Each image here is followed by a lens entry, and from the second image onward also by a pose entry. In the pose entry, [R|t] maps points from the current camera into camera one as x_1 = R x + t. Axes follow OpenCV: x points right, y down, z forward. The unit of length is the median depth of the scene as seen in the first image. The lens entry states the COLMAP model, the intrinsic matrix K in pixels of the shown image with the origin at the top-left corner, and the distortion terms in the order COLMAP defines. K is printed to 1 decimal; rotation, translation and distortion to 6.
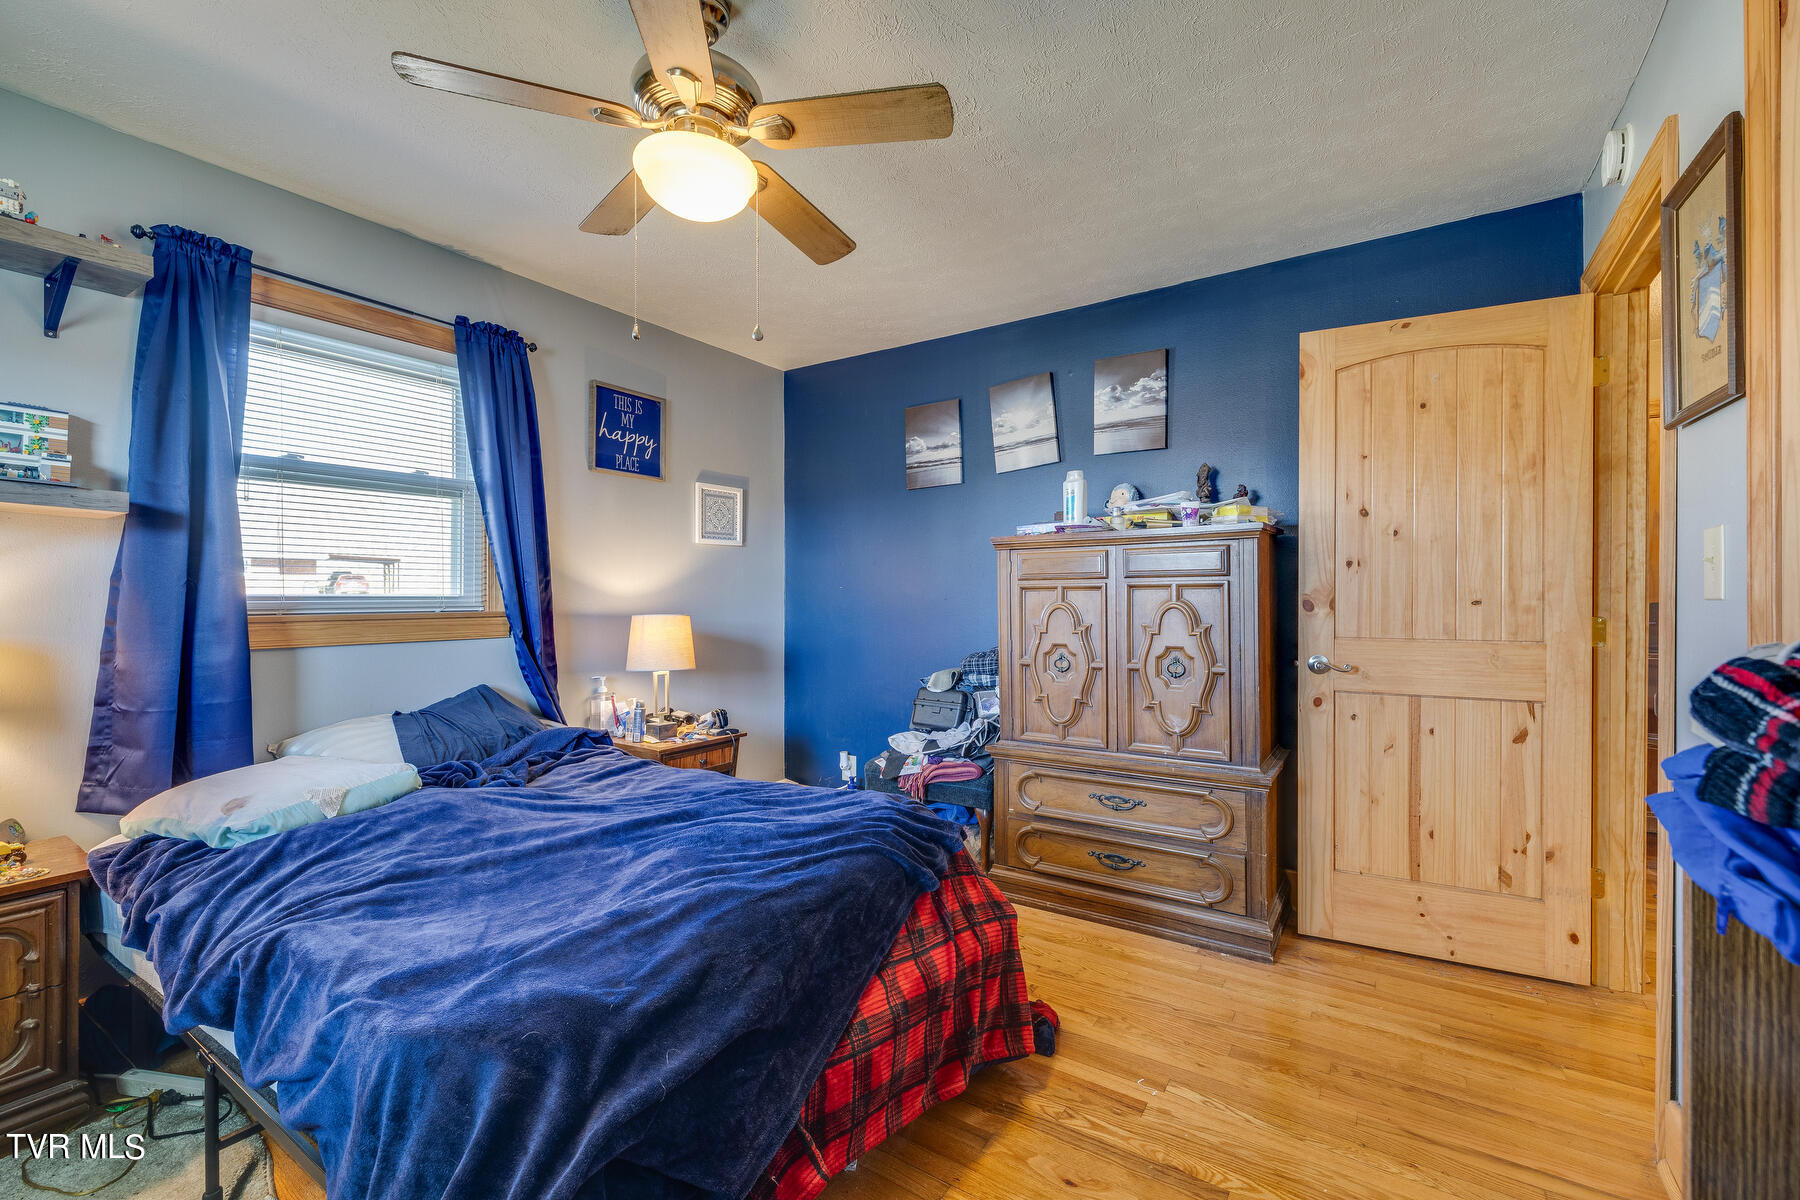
lens RADIAL K [[760.1, 0, 906.7], [0, 760.1, 591.8], [0, 0, 1]] dist [0.001880, -0.000346]
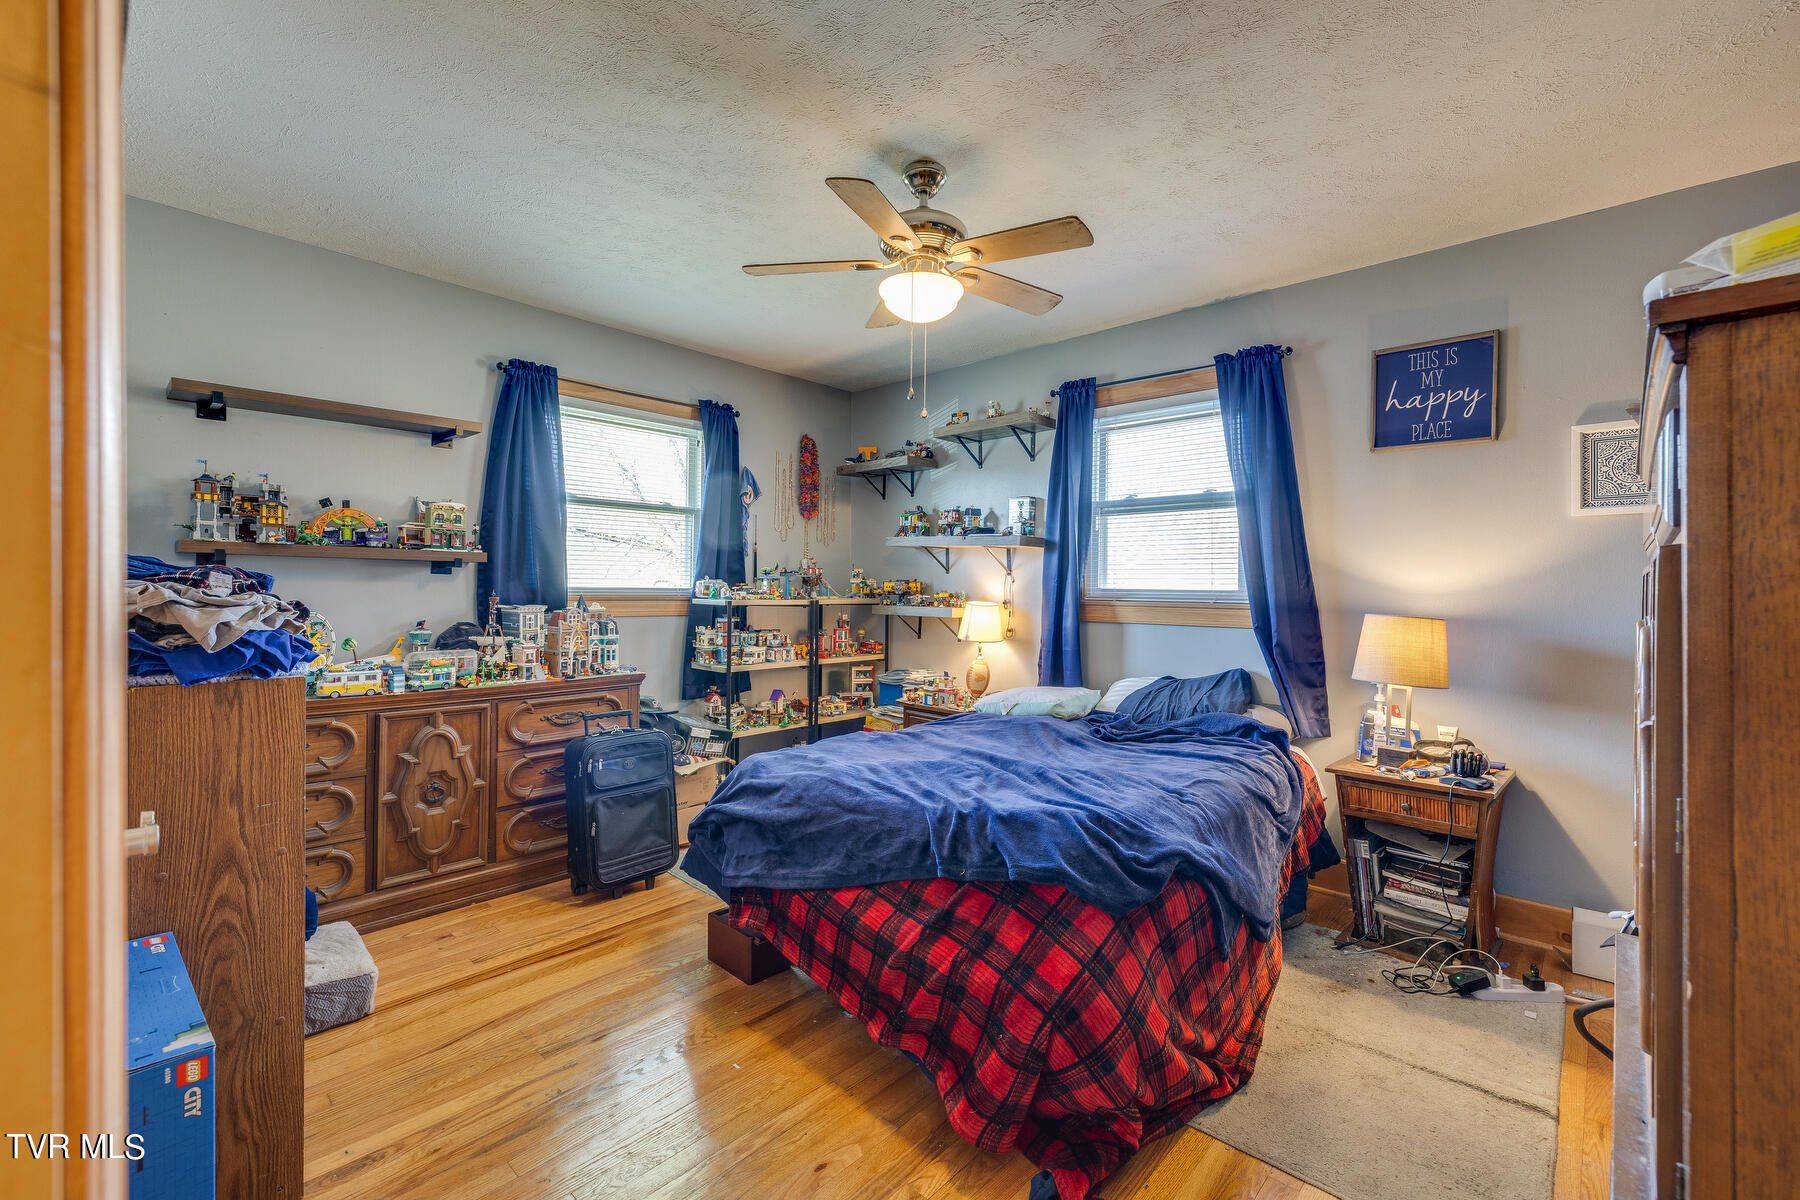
lens RADIAL K [[760.1, 0, 906.0], [0, 760.1, 590.4], [0, 0, 1]] dist [0.001880, -0.000346]
pose [[-0.171154, 0.006110, -0.985225, 0.674267], [-0.003743, 0.999970, 0.006852, -0.000593], [0.985237, 0.004861, -0.171126, 0.726167]]
